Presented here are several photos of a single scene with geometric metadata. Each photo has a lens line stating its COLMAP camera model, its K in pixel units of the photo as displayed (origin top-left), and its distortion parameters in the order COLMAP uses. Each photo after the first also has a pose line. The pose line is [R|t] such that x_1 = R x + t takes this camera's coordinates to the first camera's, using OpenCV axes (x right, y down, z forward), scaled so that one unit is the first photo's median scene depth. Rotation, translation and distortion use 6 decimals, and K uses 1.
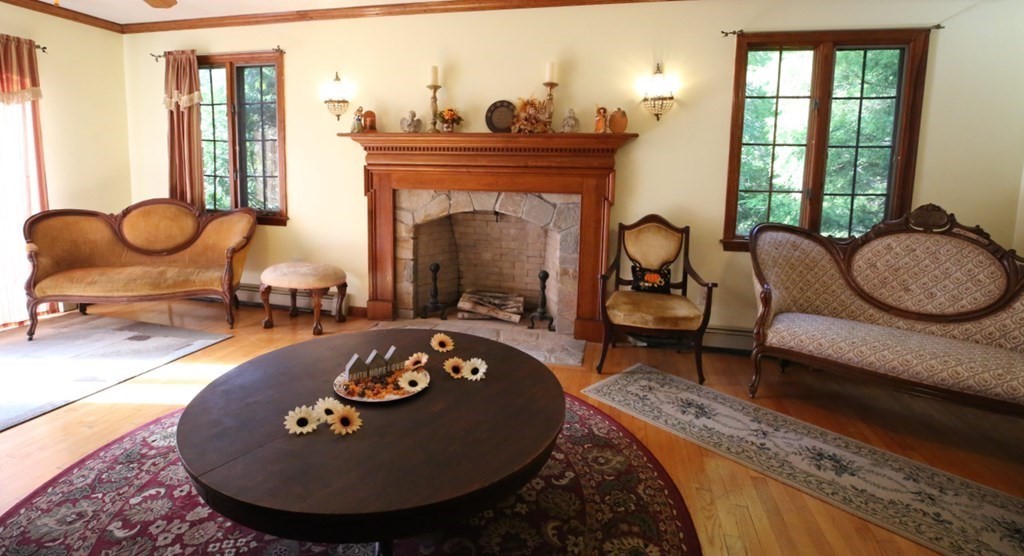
lens RADIAL K [[488.8, 0, 508.9], [0, 488.8, 224.7], [0, 0, 1]] dist [-0.029545, -0.000151]
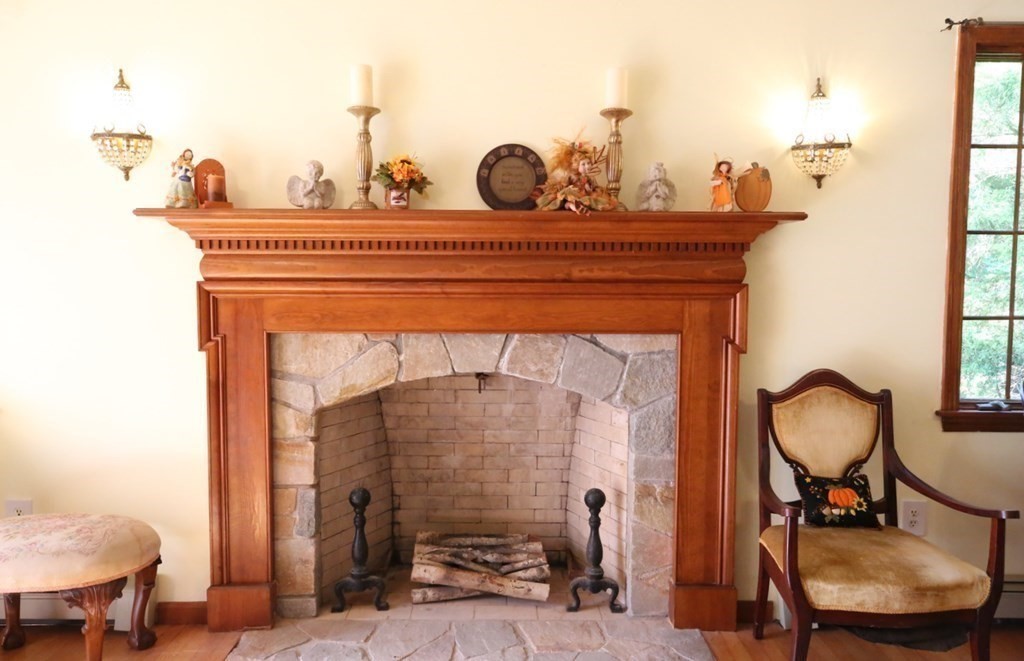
lens RADIAL K [[762.3, 0, 511.0], [0, 762.3, 328.6], [0, 0, 1]] dist [0.003818, 0.011496]
pose [[0.969893, -0.031168, 0.241527, -0.199375], [0.041306, 0.998460, -0.037023, -0.044266], [-0.240001, 0.045885, 0.969688, 0.275755]]
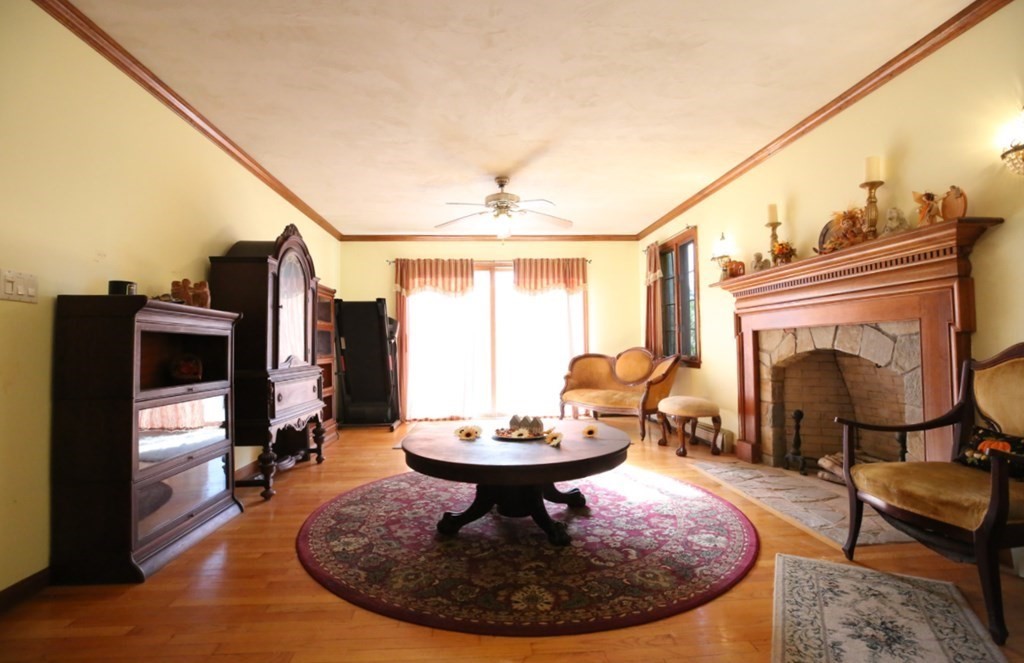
lens RADIAL K [[485.5, 0, 513.4], [0, 485.5, 329.1], [0, 0, 1]] dist [-0.005148, -0.000127]
pose [[0.299875, -0.060853, -0.952036, 0.611214], [-0.088888, 0.991840, -0.091396, 0.064444], [0.949828, 0.112031, 0.292019, 0.233934]]
